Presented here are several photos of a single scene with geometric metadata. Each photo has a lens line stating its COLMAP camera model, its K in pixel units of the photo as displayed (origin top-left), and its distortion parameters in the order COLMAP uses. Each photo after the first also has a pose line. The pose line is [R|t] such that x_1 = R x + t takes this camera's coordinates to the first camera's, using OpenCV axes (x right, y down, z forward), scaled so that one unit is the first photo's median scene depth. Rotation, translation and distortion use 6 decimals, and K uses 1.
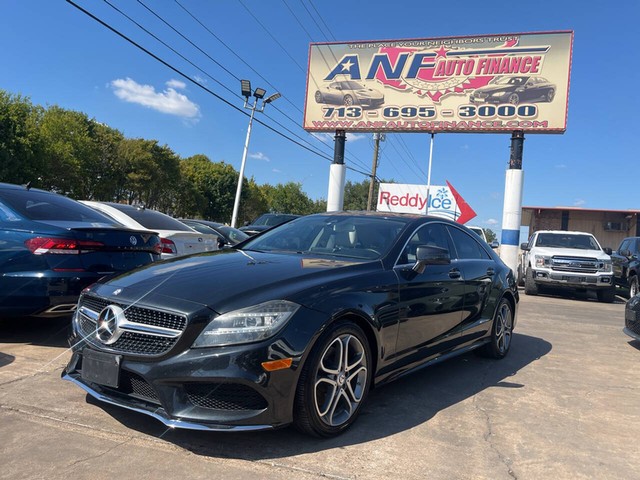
lens RADIAL K [[485.8, 0, 325.3], [0, 485.8, 233.9], [0, 0, 1]] dist [0.063498, -0.085342]
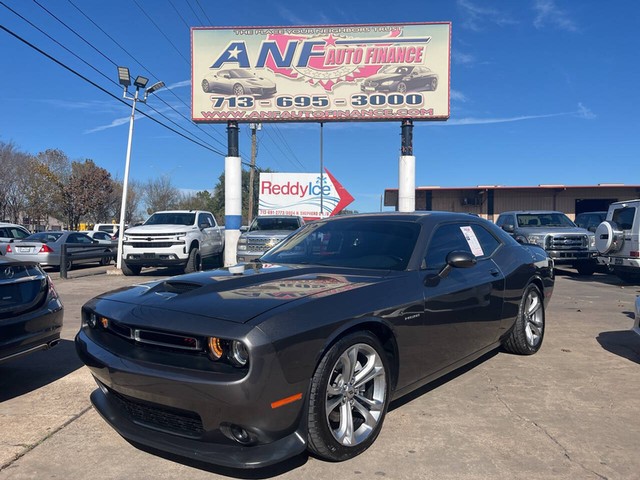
lens RADIAL K [[485.8, 0, 313.8], [0, 485.8, 233.9], [0, 0, 1]] dist [0.063498, -0.085342]
pose [[0.969053, -0.075964, 0.234875, -0.058739], [0.070205, 0.996993, 0.032795, -0.013883], [-0.236660, -0.015291, 0.971472, 0.034027]]
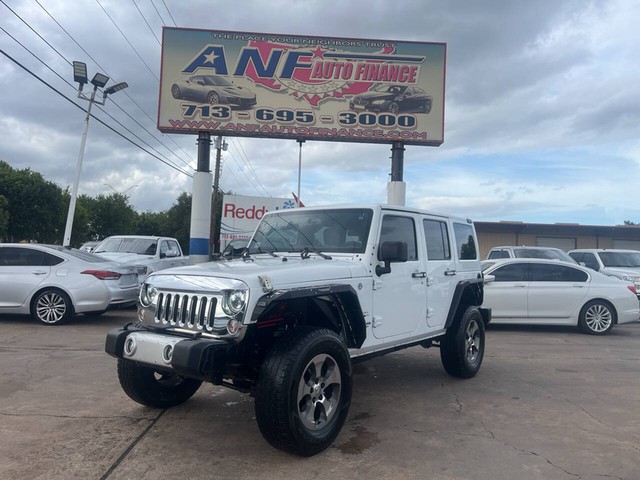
lens RADIAL K [[485.8, 0, 316.3], [0, 485.8, 226.9], [0, 0, 1]] dist [0.063498, -0.085342]
pose [[0.945136, -0.016985, 0.326236, -0.068206], [0.029358, 0.999023, -0.033041, -0.016475], [-0.325356, 0.040806, 0.944711, 0.153516]]
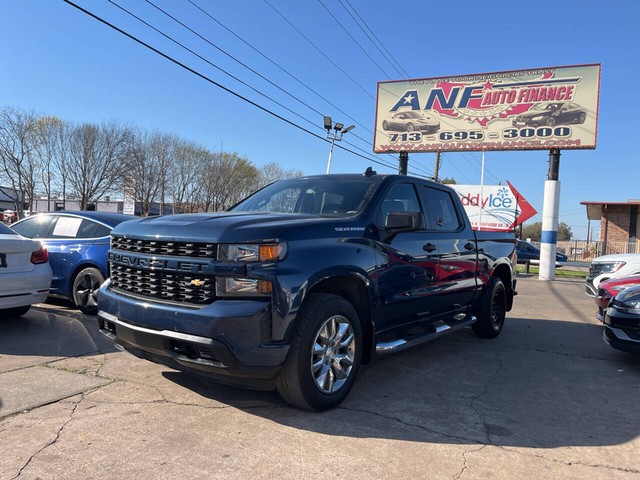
lens RADIAL K [[485.8, 0, 313.7], [0, 485.8, 237.2], [0, 0, 1]] dist [0.063498, -0.085342]
pose [[0.988283, -0.017324, -0.151644, -0.011374], [0.019328, 0.999744, 0.011752, -0.017105], [0.151402, -0.014545, 0.988365, -0.270027]]
